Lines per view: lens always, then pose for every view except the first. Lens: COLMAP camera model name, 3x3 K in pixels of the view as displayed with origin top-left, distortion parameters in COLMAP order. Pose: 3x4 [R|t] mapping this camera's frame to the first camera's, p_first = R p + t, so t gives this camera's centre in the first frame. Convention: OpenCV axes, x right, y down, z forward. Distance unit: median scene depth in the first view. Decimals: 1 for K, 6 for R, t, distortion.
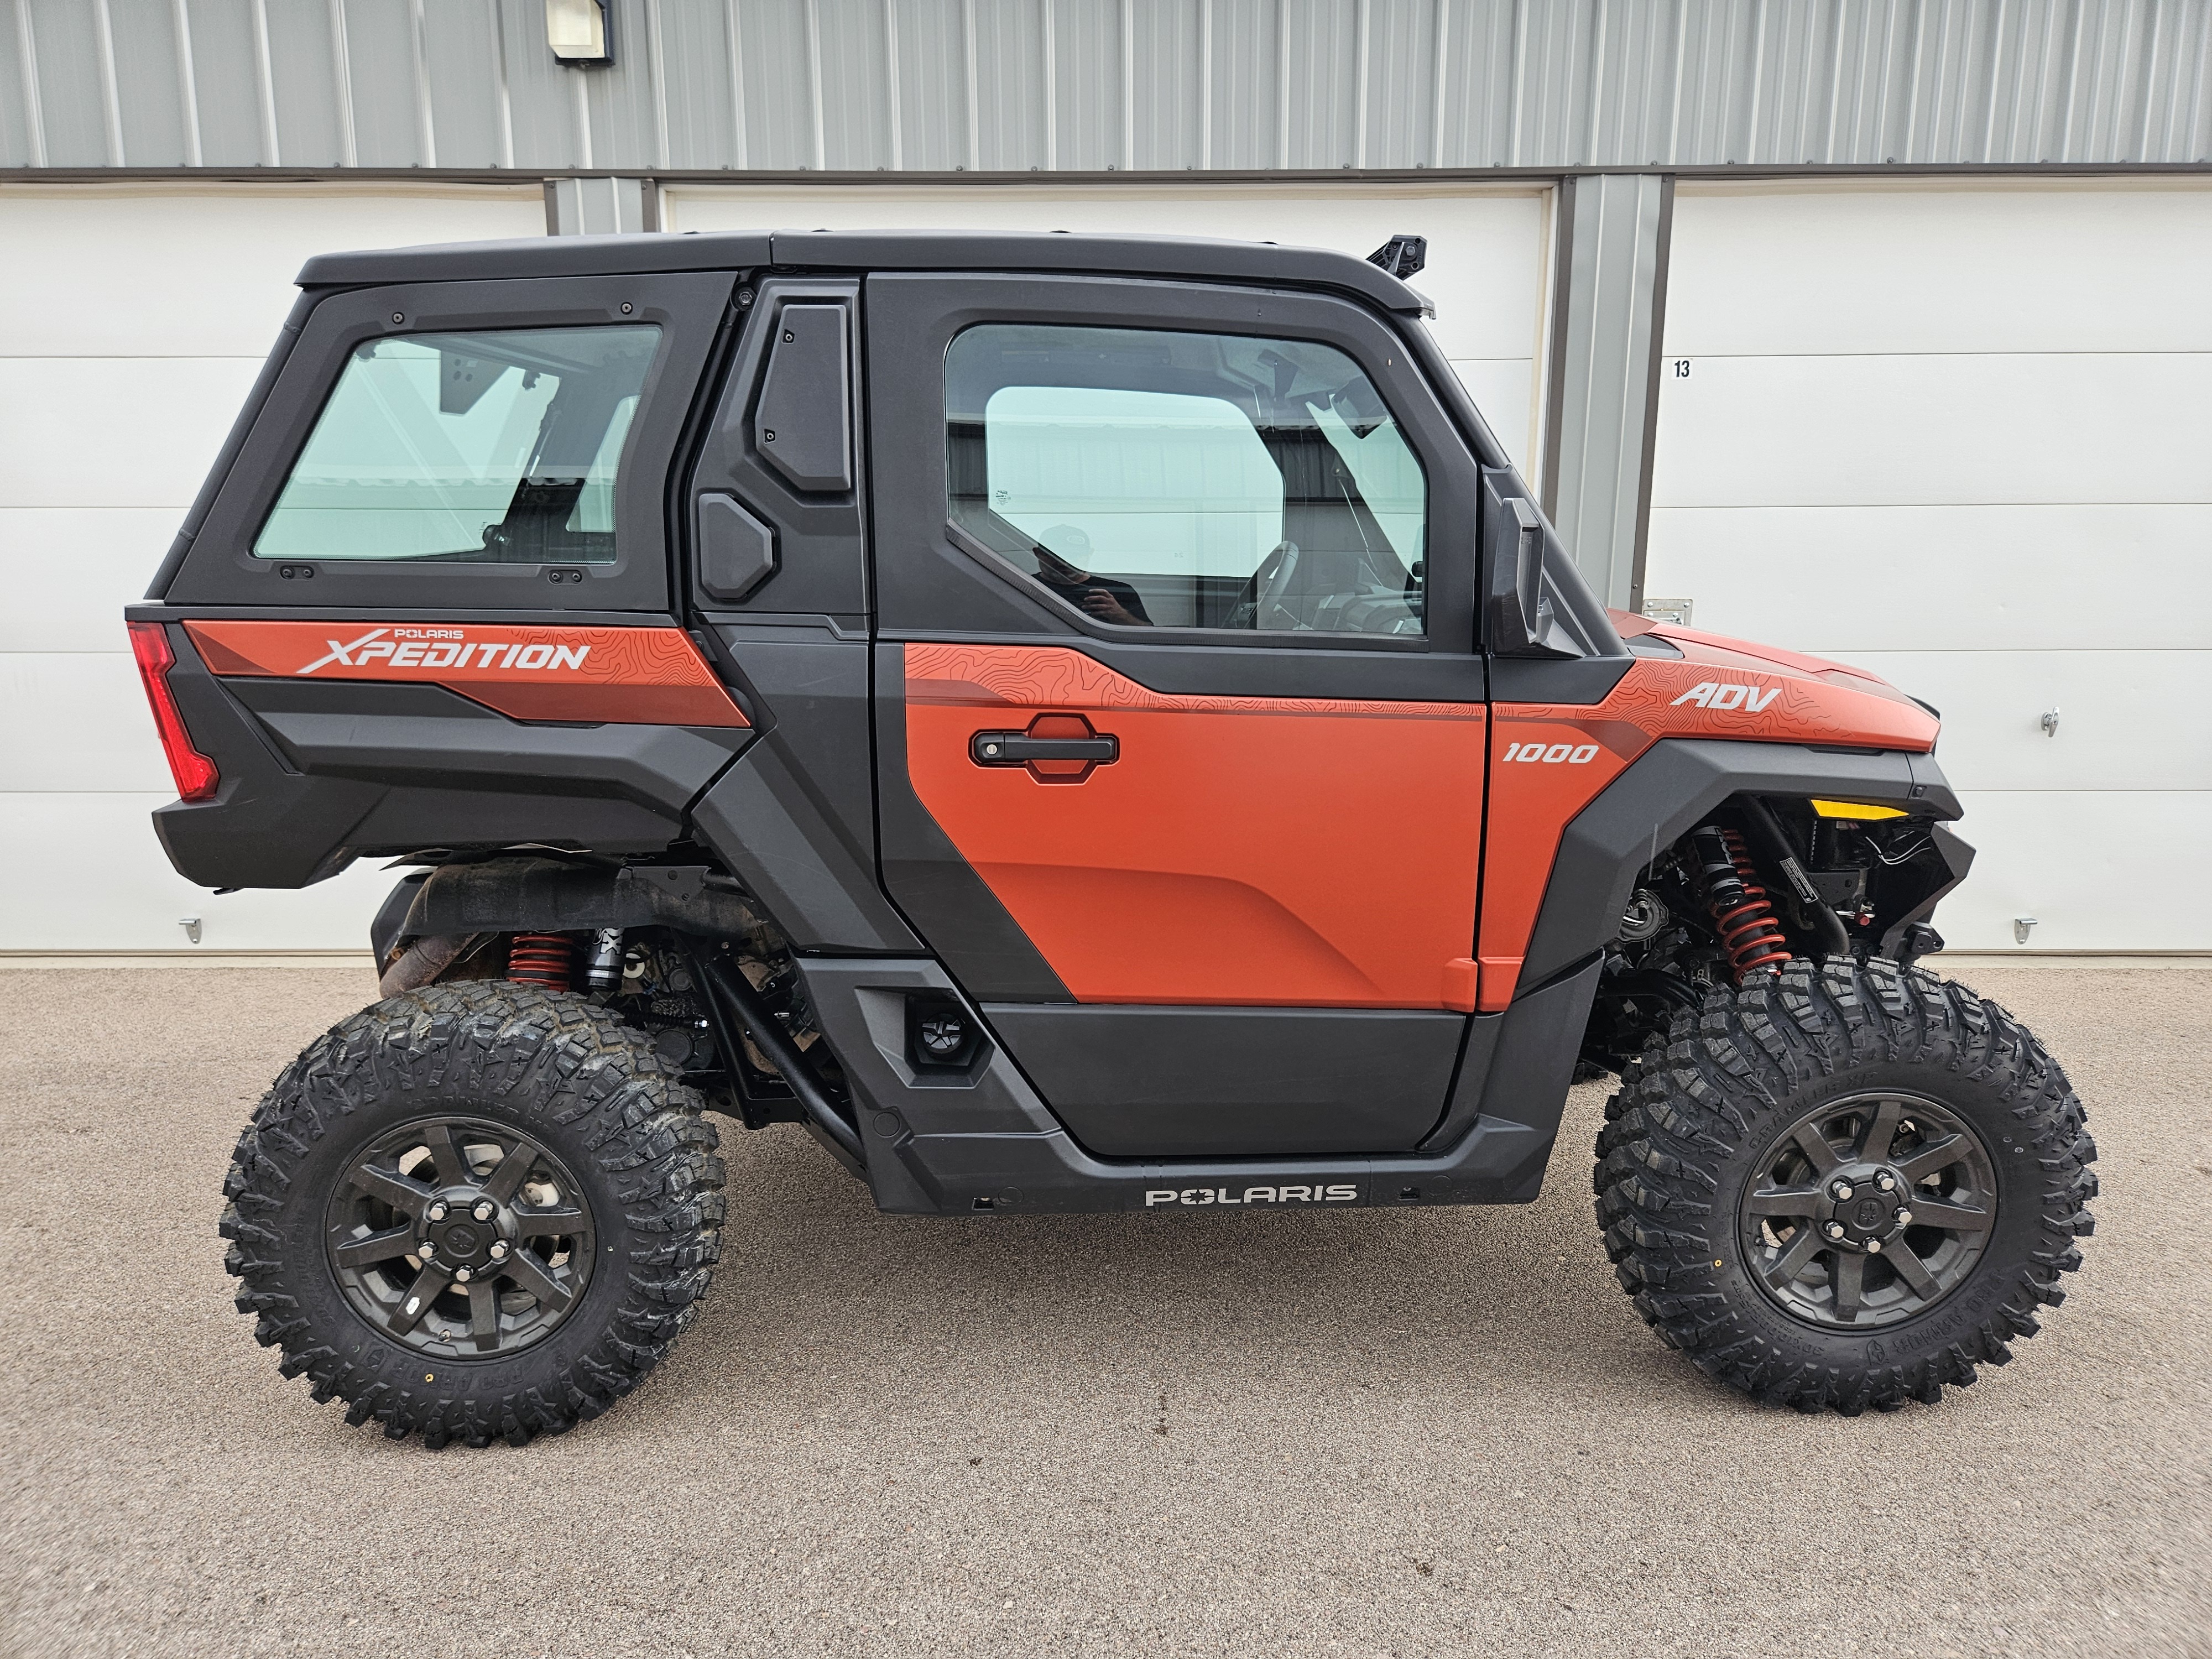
lens RADIAL K [[1468.9, 0, 1079.1], [0, 1468.9, 843.4], [0, 0, 1]] dist [0.083845, -0.069405]
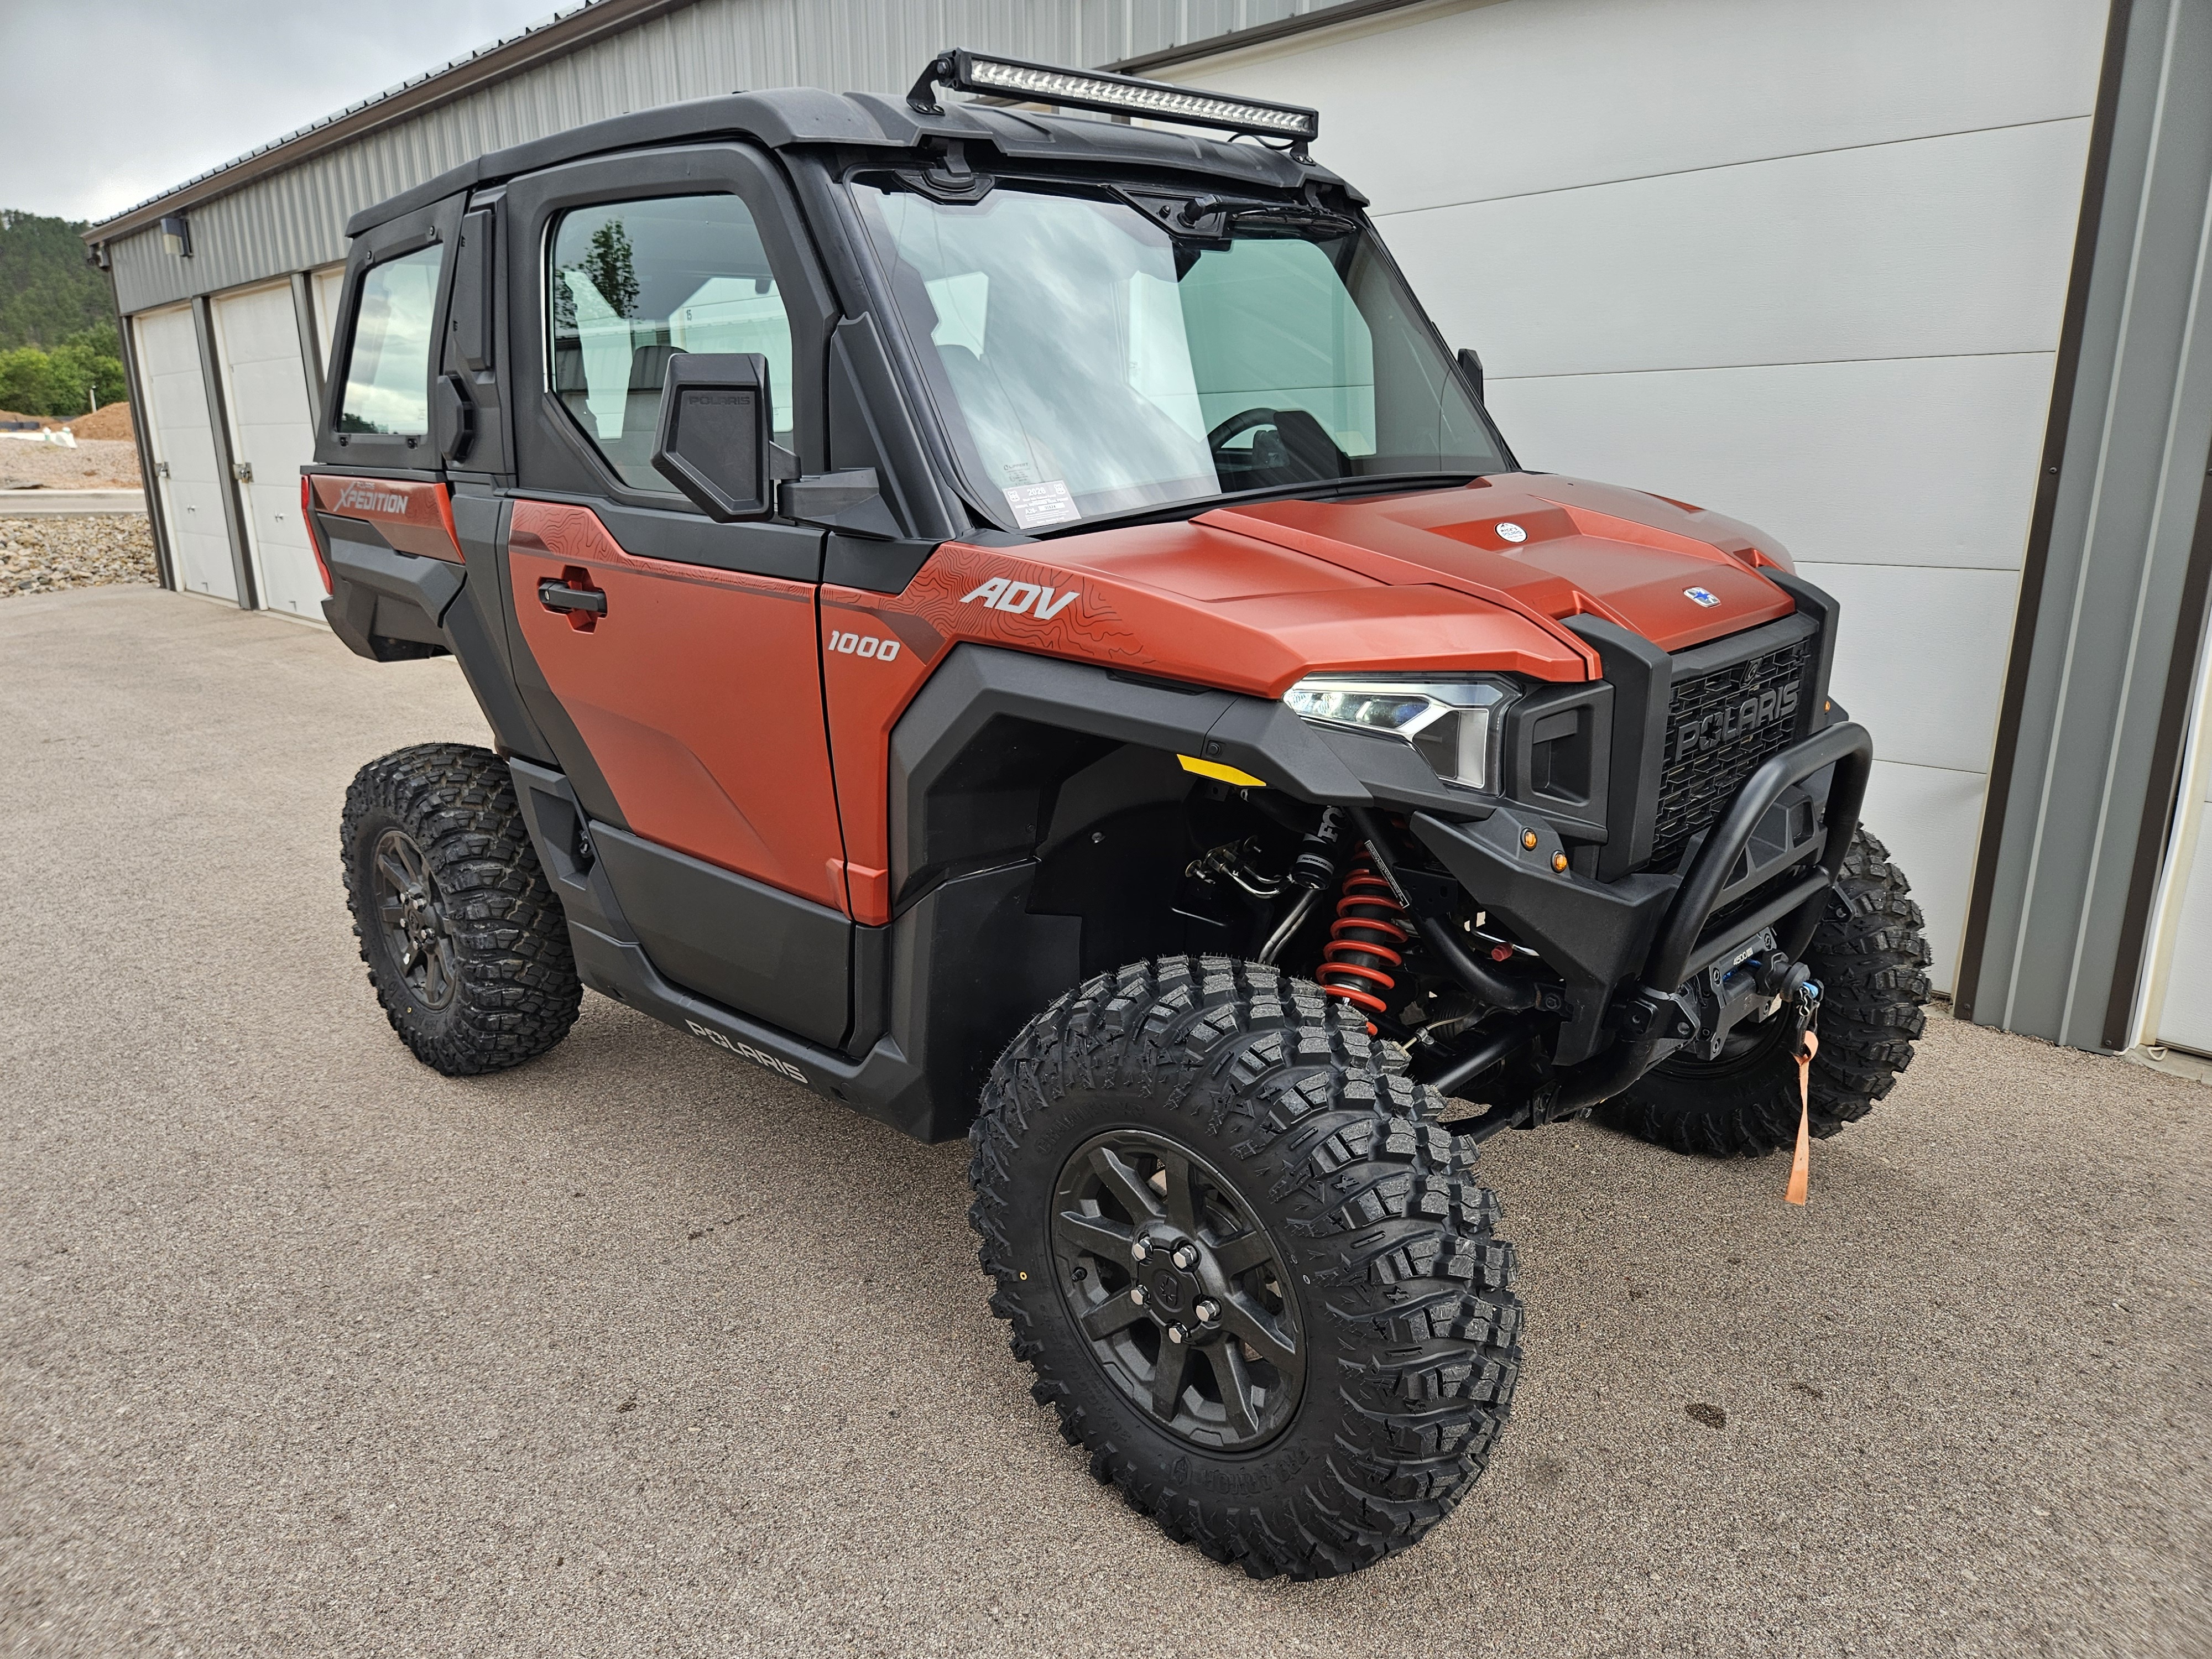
lens RADIAL K [[1475.9, 0, 1106.6], [0, 1475.9, 833.0], [0, 0, 1]] dist [0.061994, -0.065760]
pose [[0.698148, 0.176173, -0.693939, 1.049640], [-0.126750, 0.984356, 0.122383, -0.076824], [0.704644, 0.002515, 0.709557, 0.464327]]
